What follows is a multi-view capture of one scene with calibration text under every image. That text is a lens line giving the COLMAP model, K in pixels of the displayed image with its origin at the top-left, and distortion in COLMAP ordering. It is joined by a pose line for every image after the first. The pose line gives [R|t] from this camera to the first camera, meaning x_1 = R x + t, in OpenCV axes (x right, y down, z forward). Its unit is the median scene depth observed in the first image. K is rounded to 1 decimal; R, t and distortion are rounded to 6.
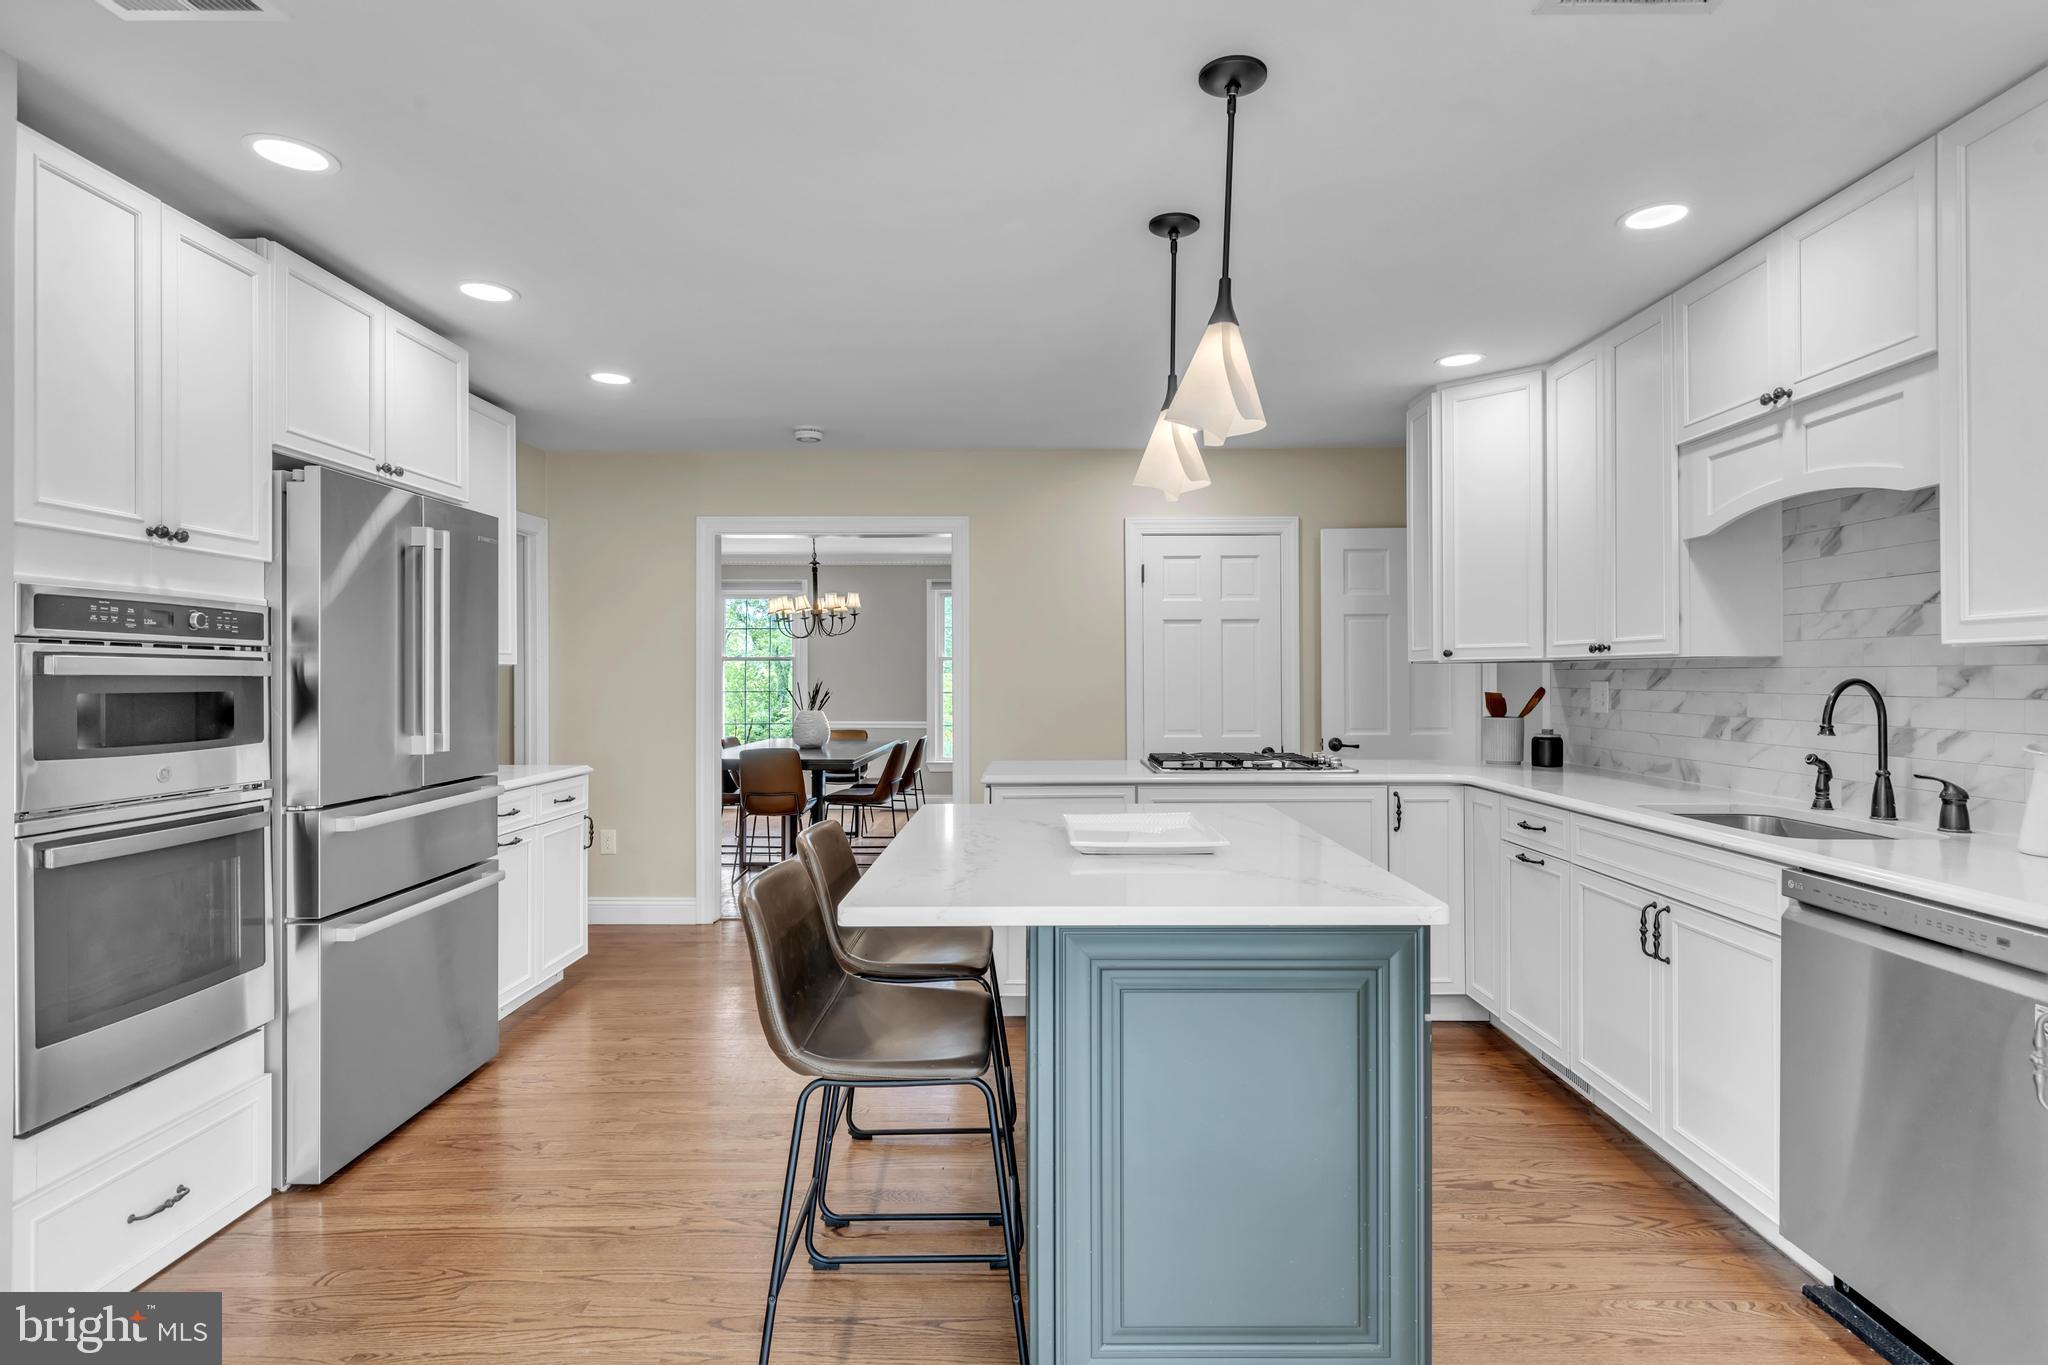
lens RADIAL K [[1069.9, 0, 1024.5], [0, 1069.9, 675.0], [0, 0, 1]] dist [0.002033, 0.000842]
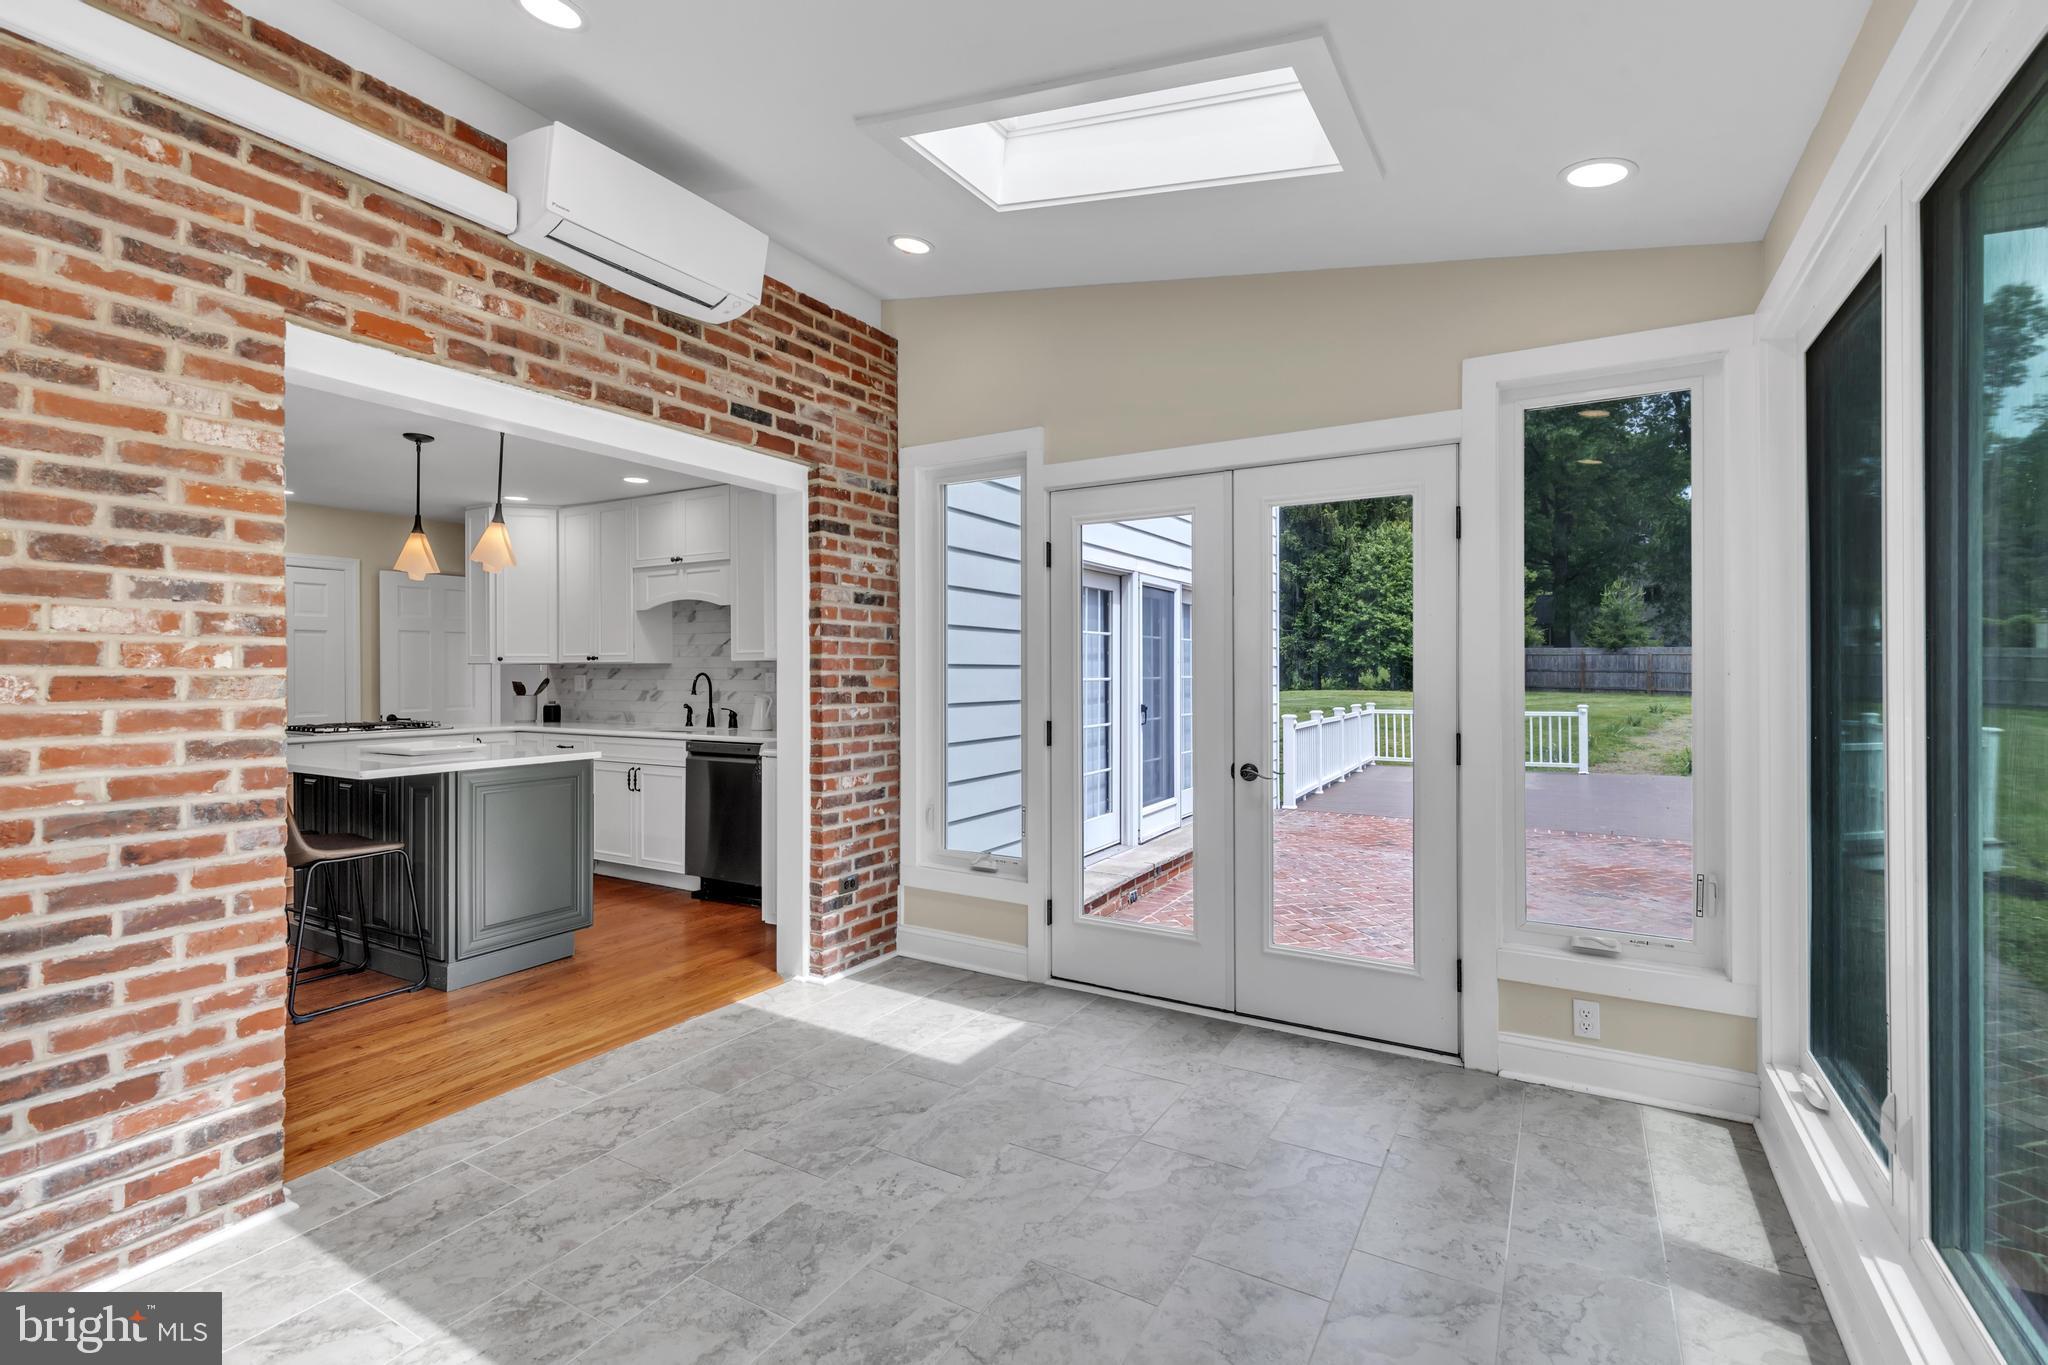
lens RADIAL K [[929.8, 0, 1029.4], [0, 929.8, 673.8], [0, 0, 1]] dist [0.001807, 0.000771]
pose [[0.497970, 0.000495, 0.867194, -0.662225], [-0.000693, 1.000000, -0.000173, 0.005084], [-0.867194, -0.000515, 0.497970, -0.681714]]
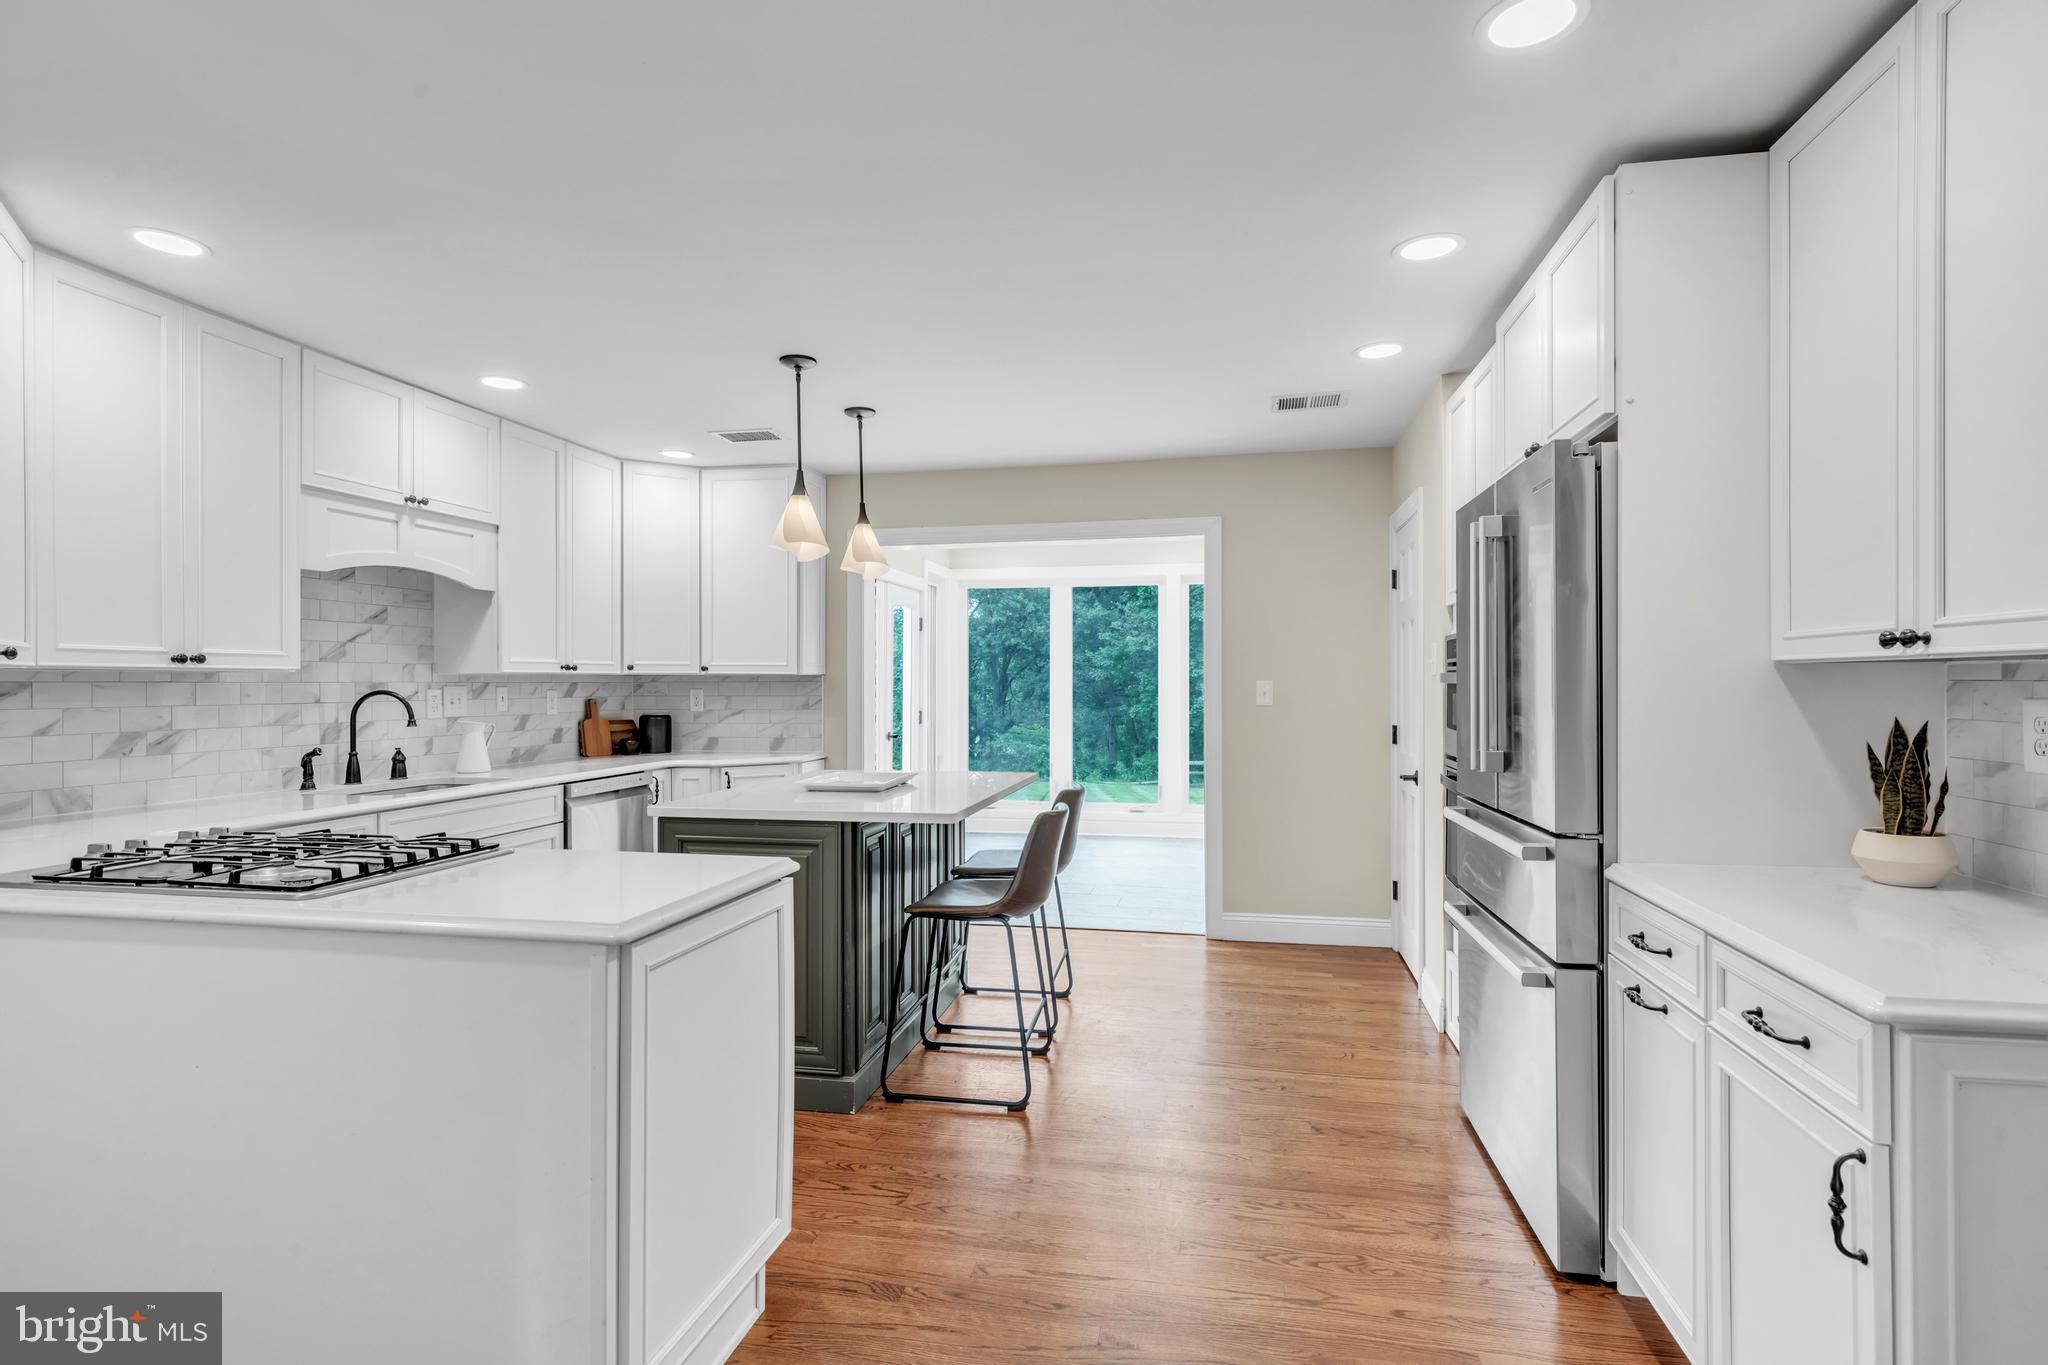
lens RADIAL K [[1001.2, 0, 1029.0], [0, 1001.2, 682.7], [0, 0, 1]] dist [-0.000558, 0.000056]
pose [[-0.981763, 0.004470, 0.190056, -0.344168], [0.004400, 0.999990, -0.000790, -0.001952], [-0.190058, 0.000060, -0.981773, 1.915403]]
